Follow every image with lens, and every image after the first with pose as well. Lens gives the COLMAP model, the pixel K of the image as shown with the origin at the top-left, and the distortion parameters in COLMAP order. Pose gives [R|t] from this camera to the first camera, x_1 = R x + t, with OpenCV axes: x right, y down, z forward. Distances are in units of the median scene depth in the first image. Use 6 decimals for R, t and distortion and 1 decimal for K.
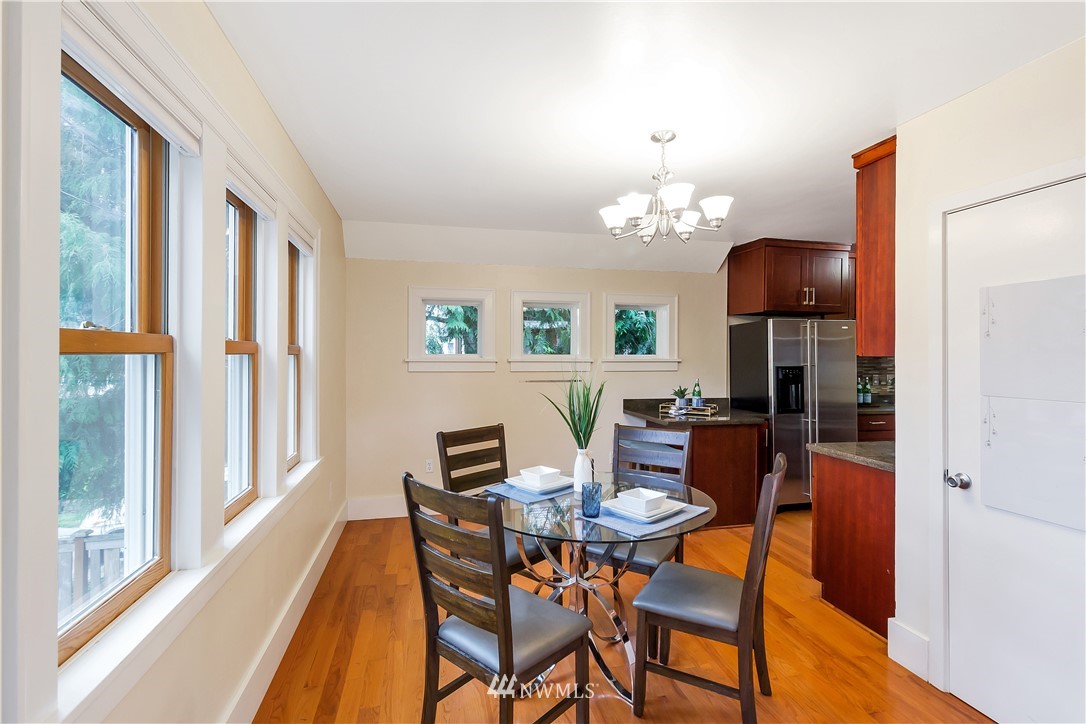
lens RADIAL K [[503.8, 0, 549.0], [0, 503.8, 355.1], [0, 0, 1]] dist [0.001850, 0.000360]
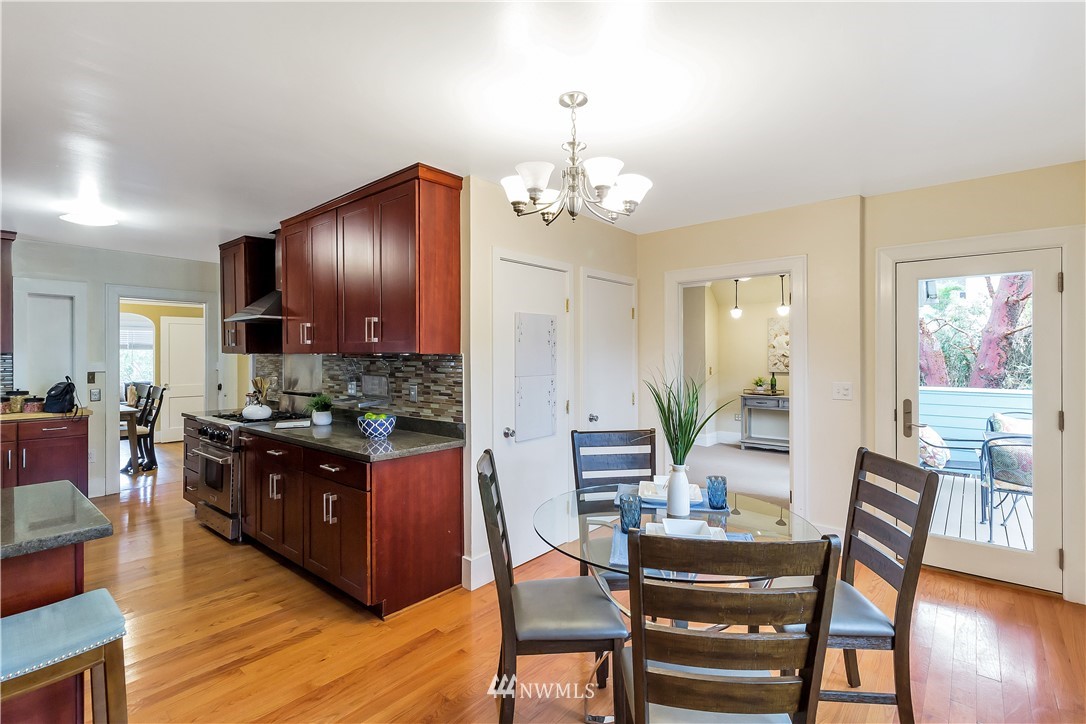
lens RADIAL K [[503.8, 0, 549.0], [0, 503.8, 355.1], [0, 0, 1]] dist [0.001850, 0.000360]
pose [[-0.601503, -0.004689, 0.798857, -0.236503], [-0.000776, 0.999986, 0.005285, -0.000549], [-0.798870, 0.002559, -0.601498, 0.830491]]
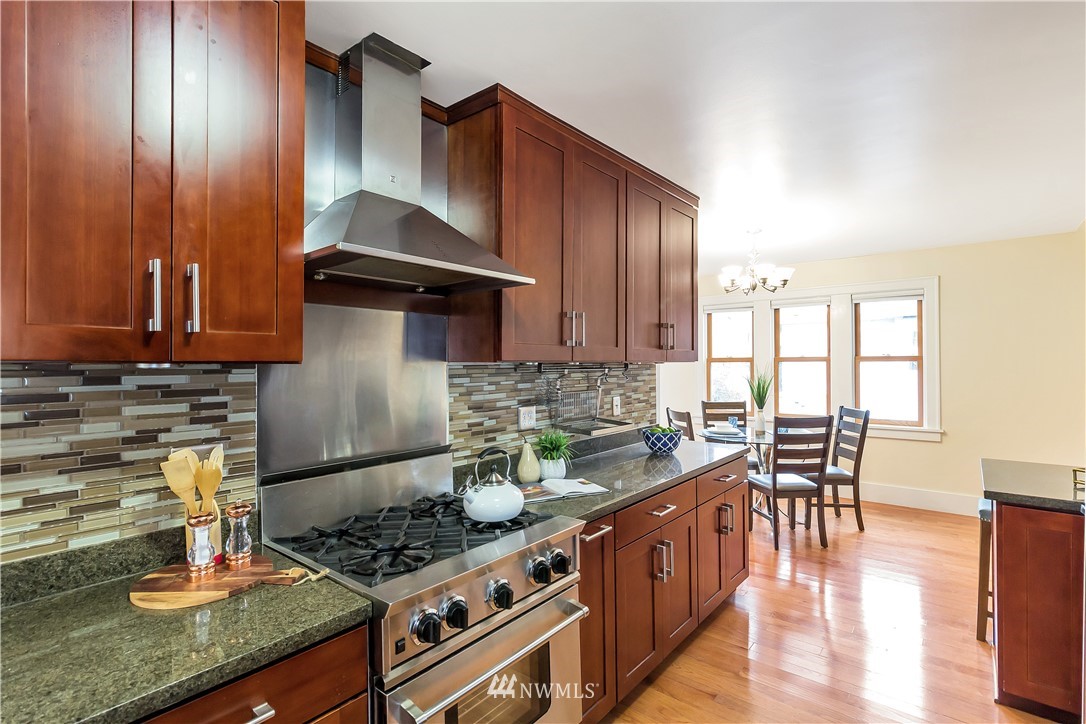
lens RADIAL K [[503.8, 0, 549.0], [0, 503.8, 355.1], [0, 0, 1]] dist [0.001850, 0.000360]
pose [[-0.804000, -0.007812, -0.594578, 0.971614], [-0.001231, 0.999933, -0.011473, -0.000264], [0.594628, -0.008493, -0.803956, 1.035228]]
